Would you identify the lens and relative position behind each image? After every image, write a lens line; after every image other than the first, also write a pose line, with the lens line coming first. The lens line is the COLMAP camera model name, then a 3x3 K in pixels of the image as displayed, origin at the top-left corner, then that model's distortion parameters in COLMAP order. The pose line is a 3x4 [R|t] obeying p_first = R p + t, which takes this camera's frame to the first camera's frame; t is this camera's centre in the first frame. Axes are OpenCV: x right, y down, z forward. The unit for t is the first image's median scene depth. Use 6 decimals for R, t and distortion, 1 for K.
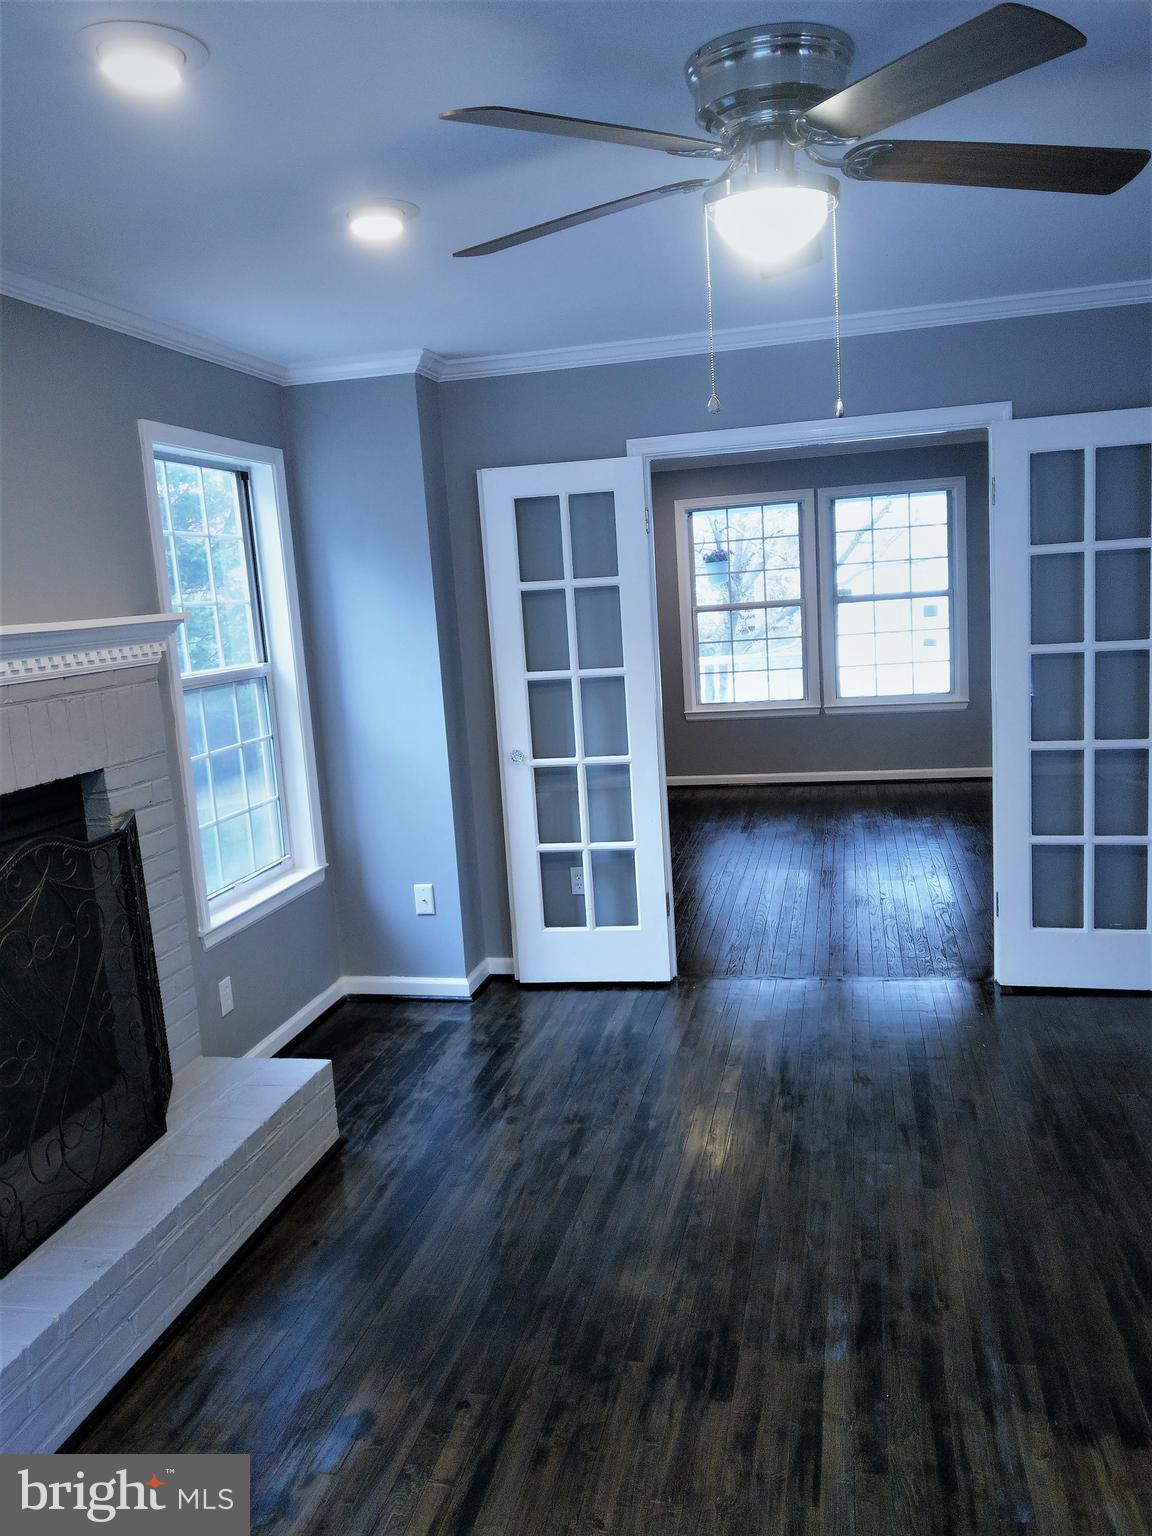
lens RADIAL K [[1163.7, 0, 576.0], [0, 1163.7, 768.0], [0, 0, 1]] dist [0.119267, -0.225558]
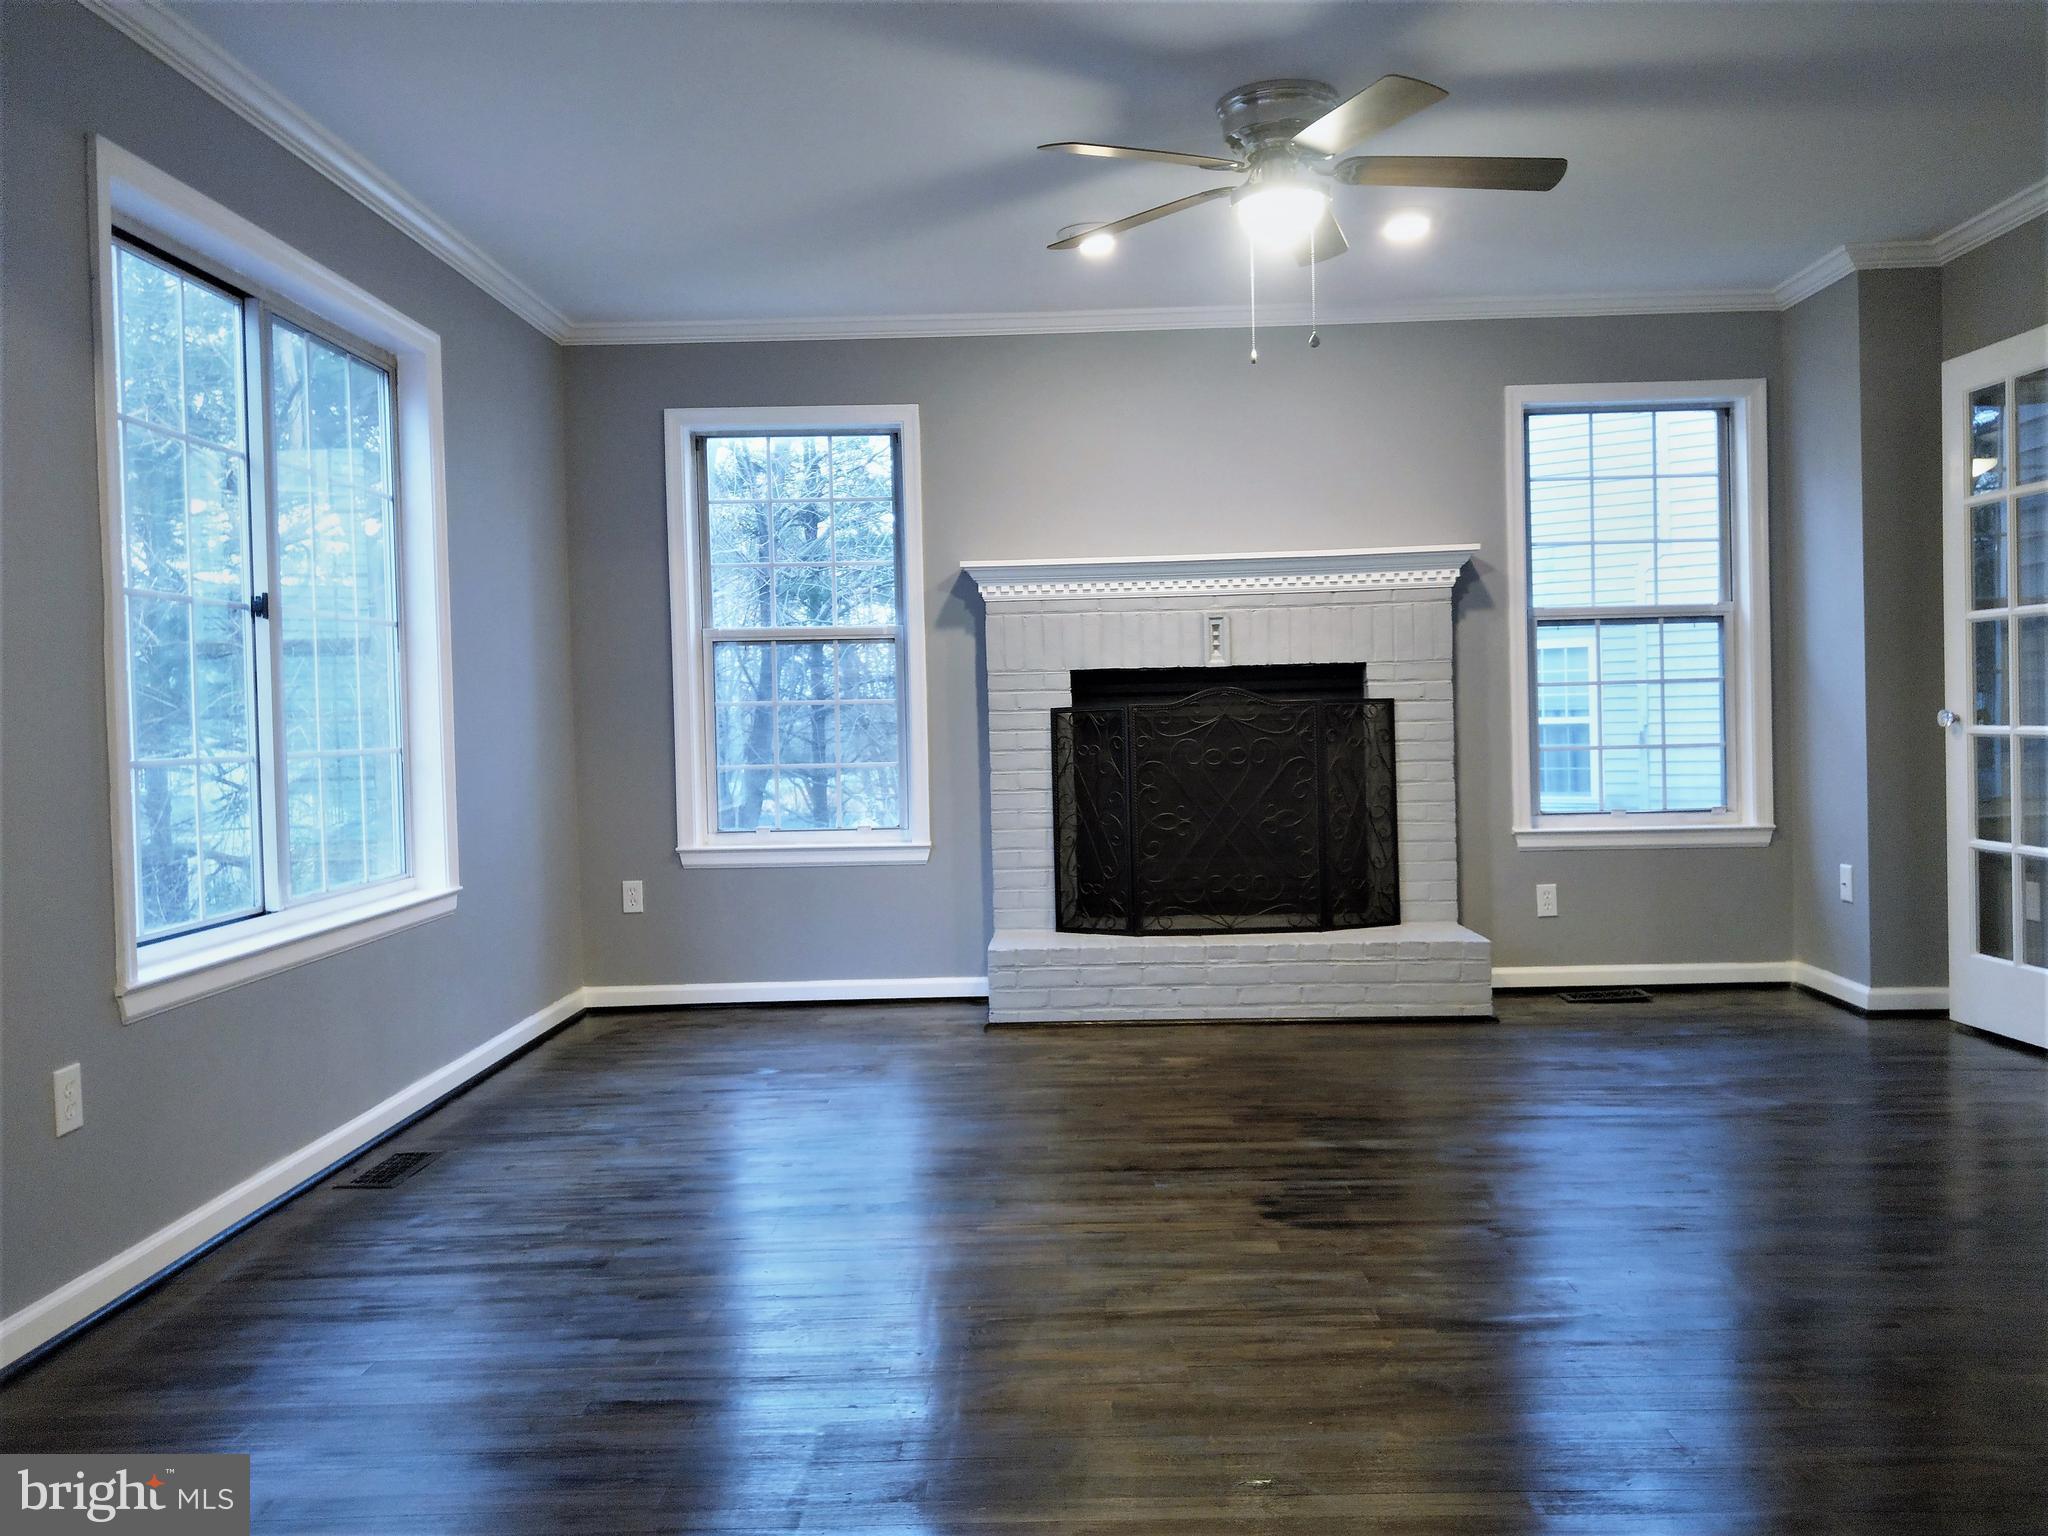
lens RADIAL K [[1551.7, 0, 1018.8], [0, 1551.7, 780.5], [0, 0, 1]] dist [0.119267, -0.225558]
pose [[0.191204, 0.099581, -0.976486, 0.878189], [-0.133255, 0.988263, 0.074690, 0.035756], [0.972463, 0.115841, 0.202230, 0.192965]]
